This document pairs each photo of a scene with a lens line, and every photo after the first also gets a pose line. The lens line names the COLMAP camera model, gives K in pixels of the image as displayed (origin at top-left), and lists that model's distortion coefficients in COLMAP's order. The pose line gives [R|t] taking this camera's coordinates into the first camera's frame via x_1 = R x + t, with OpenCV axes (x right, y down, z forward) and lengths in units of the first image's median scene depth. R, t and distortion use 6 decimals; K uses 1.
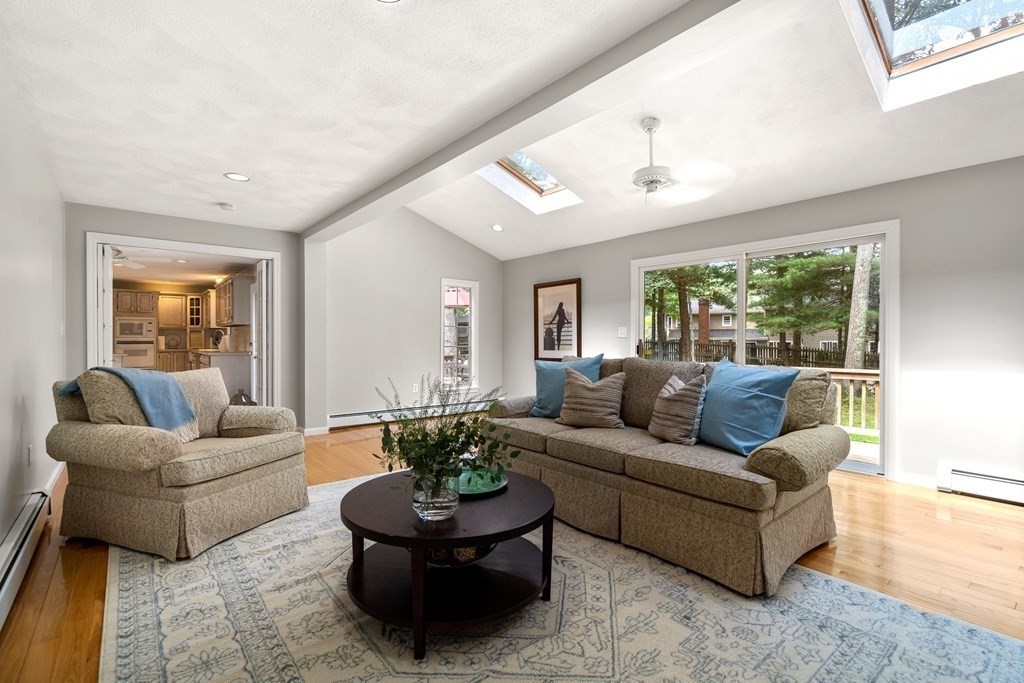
lens RADIAL K [[472.3, 0, 512.2], [0, 472.3, 341.6], [0, 0, 1]] dist [0.000137, 0.000270]
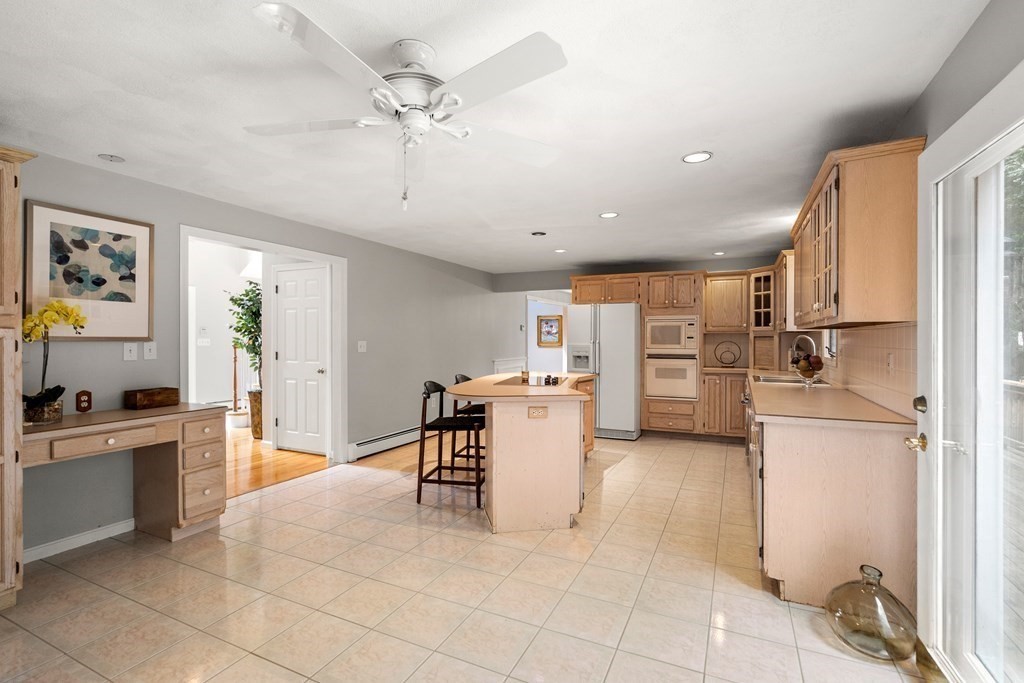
lens RADIAL K [[472.3, 0, 509.0], [0, 472.3, 339.4], [0, 0, 1]] dist [0.000137, 0.000270]
pose [[0.422081, 0.000612, -0.906558, -0.301981], [-0.002562, 0.999997, -0.000517, -0.018424], [0.906554, 0.002541, 0.422081, 0.505994]]
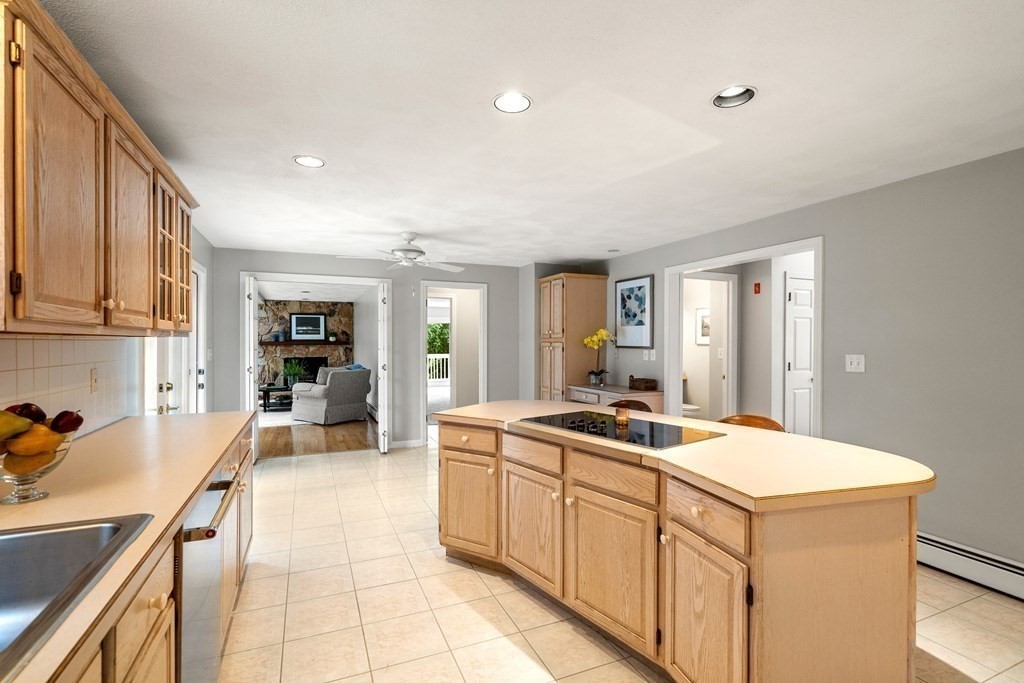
lens RADIAL K [[472.3, 0, 510.0], [0, 472.3, 344.0], [0, 0, 1]] dist [0.000137, 0.000270]
pose [[-0.961838, -0.004782, 0.273577, -0.793538], [-0.002583, 0.999961, 0.008395, -0.027967], [-0.273606, 0.007368, -0.961814, 1.067697]]
